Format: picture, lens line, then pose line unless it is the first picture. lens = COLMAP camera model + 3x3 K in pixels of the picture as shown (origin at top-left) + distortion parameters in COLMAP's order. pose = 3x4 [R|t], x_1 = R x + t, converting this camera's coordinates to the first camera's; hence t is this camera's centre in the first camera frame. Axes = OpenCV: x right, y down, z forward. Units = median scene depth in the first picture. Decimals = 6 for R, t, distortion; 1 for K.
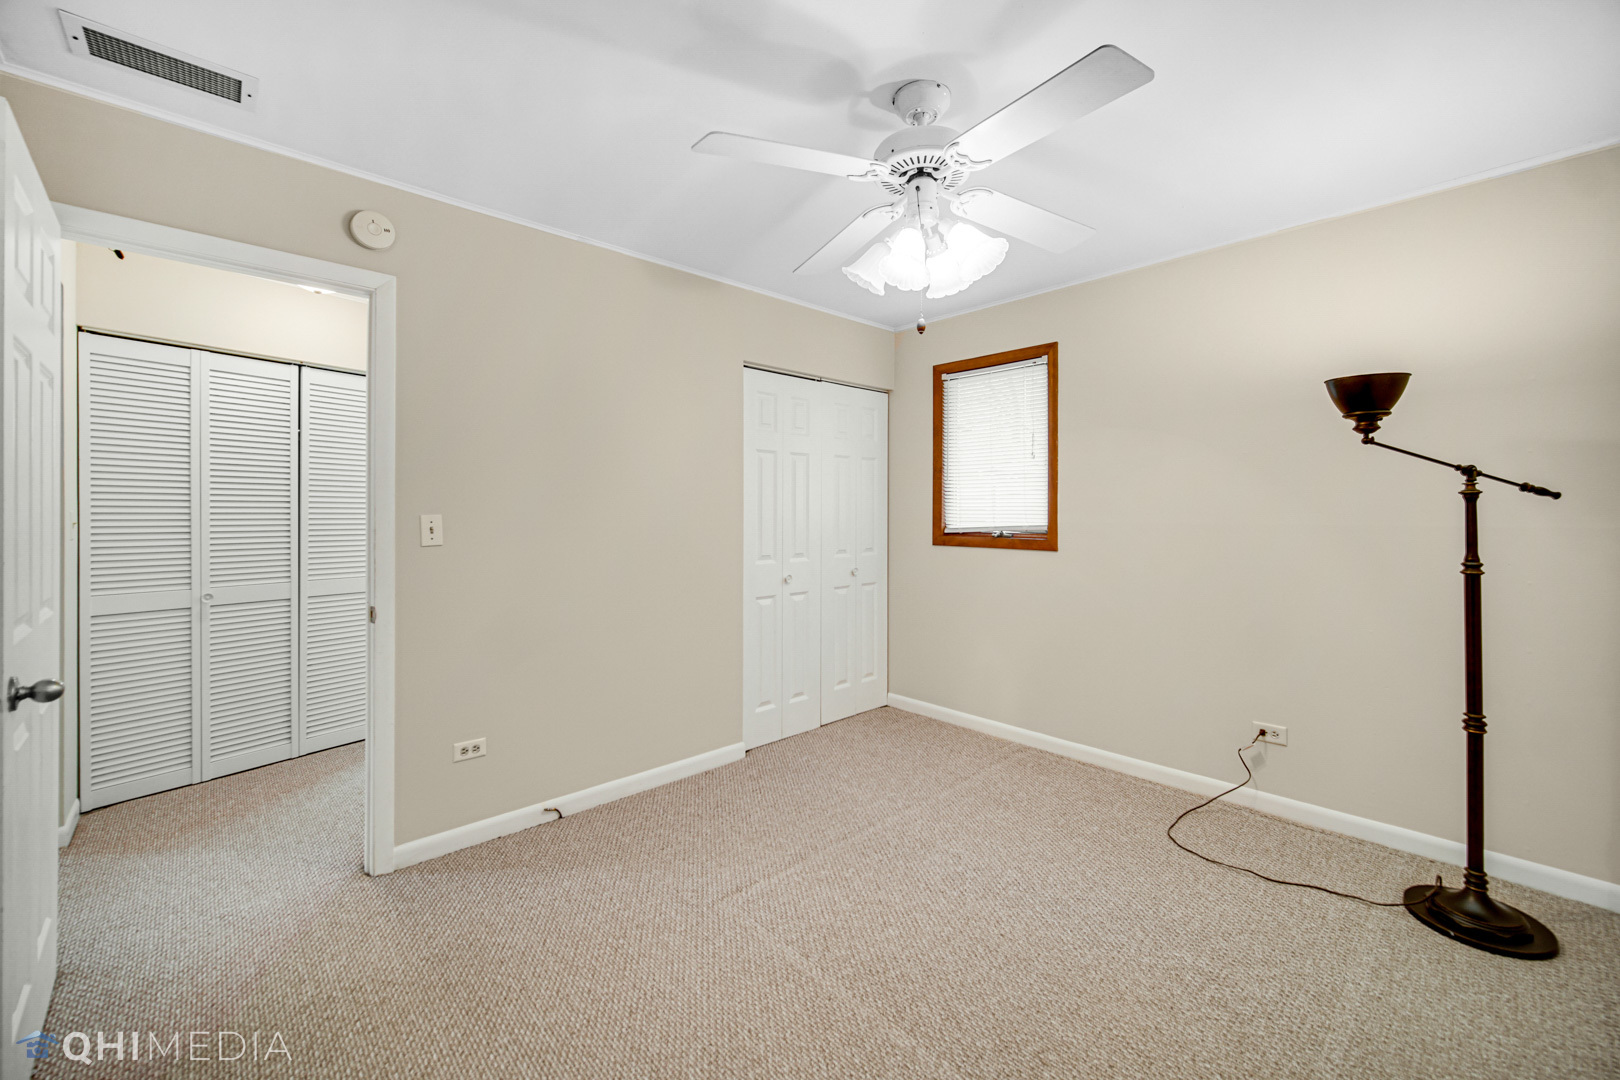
lens RADIAL K [[638.3, 0, 809.4], [0, 638.3, 535.3], [0, 0, 1]] dist [0.000901, 0.000862]
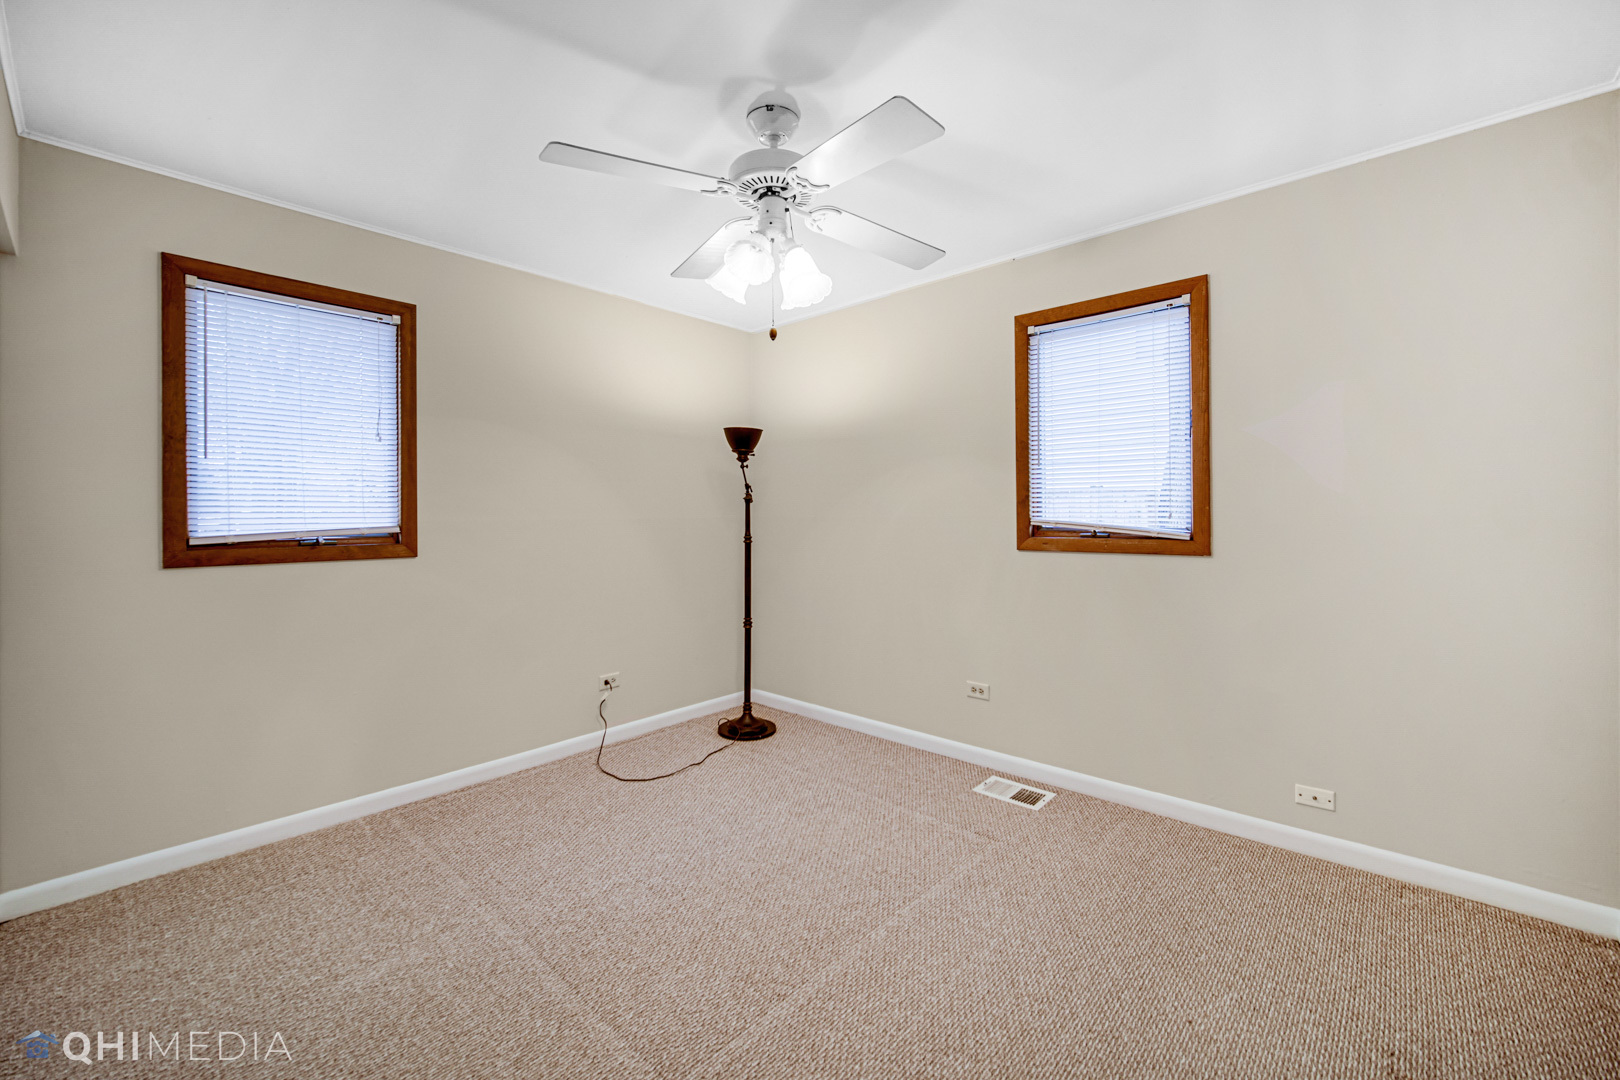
lens RADIAL K [[638.3, 0, 809.4], [0, 638.3, 535.3], [0, 0, 1]] dist [0.000901, 0.000862]
pose [[-0.061759, -0.030847, 0.997614, -0.709775], [0.042367, 0.998540, 0.033498, -0.014140], [-0.997191, 0.044335, -0.060362, 0.801527]]
